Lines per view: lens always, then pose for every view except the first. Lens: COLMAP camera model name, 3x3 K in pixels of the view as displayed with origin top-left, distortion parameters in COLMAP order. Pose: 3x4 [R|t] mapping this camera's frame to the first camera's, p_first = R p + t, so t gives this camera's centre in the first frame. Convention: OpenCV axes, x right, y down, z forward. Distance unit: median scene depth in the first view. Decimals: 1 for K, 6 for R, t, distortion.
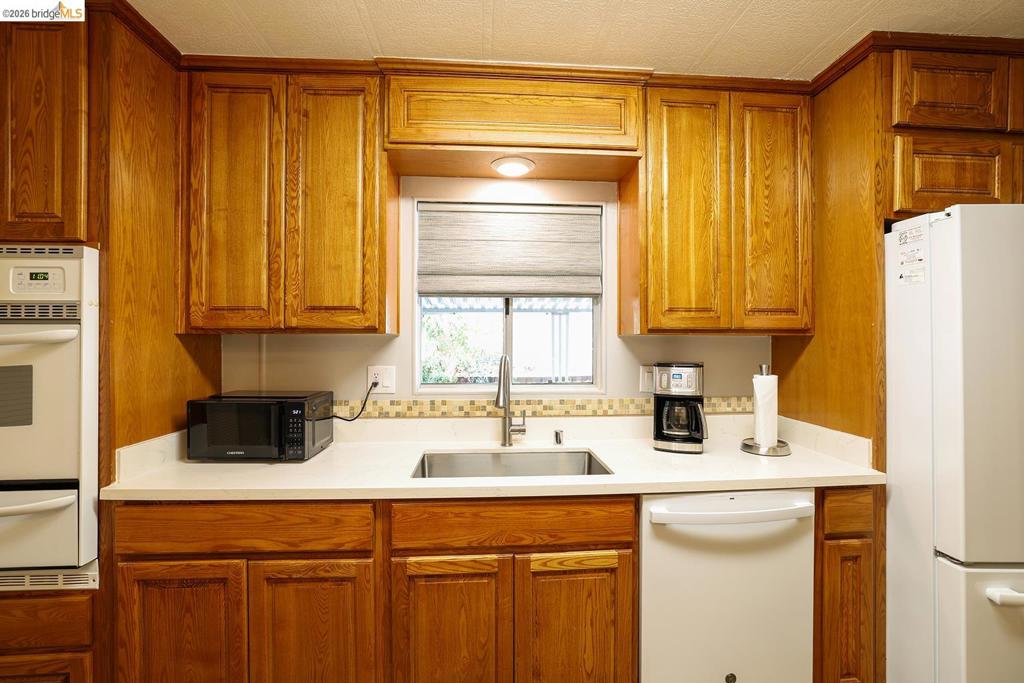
lens RADIAL K [[446.2, 0, 510.9], [0, 446.2, 337.2], [0, 0, 1]] dist [-0.023136, 0.004953]
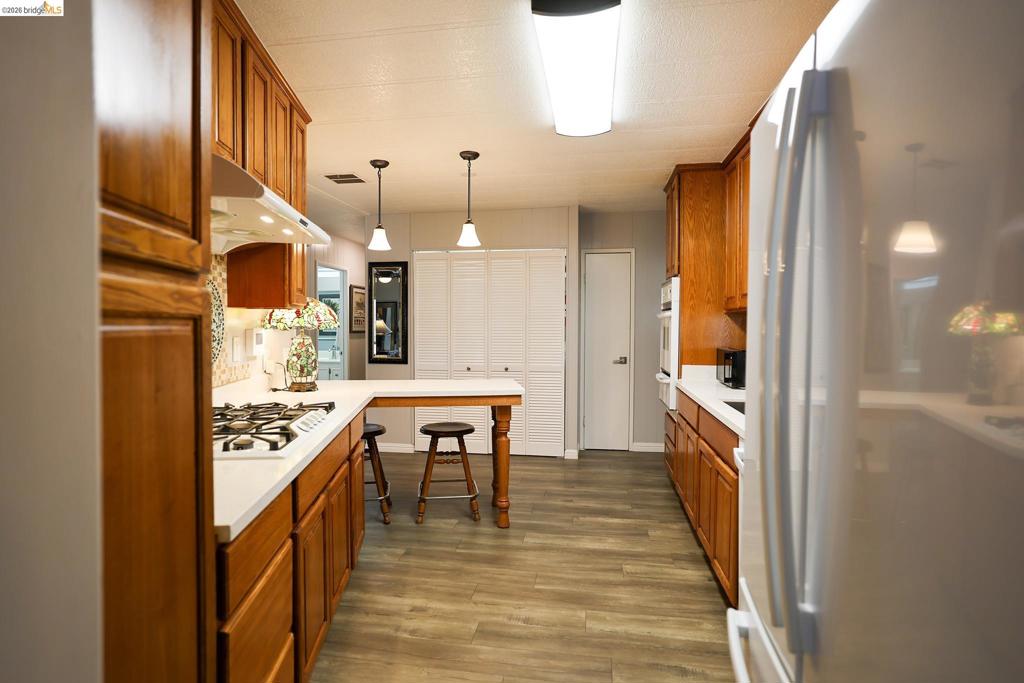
lens RADIAL K [[533.7, 0, 509.2], [0, 533.7, 341.4], [0, 0, 1]] dist [0.001354, 0.000036]
pose [[-0.237952, 0.020483, -0.971061, 1.908727], [0.003857, 0.999790, 0.020144, 0.074429], [0.971269, 0.001048, -0.237981, 0.750984]]
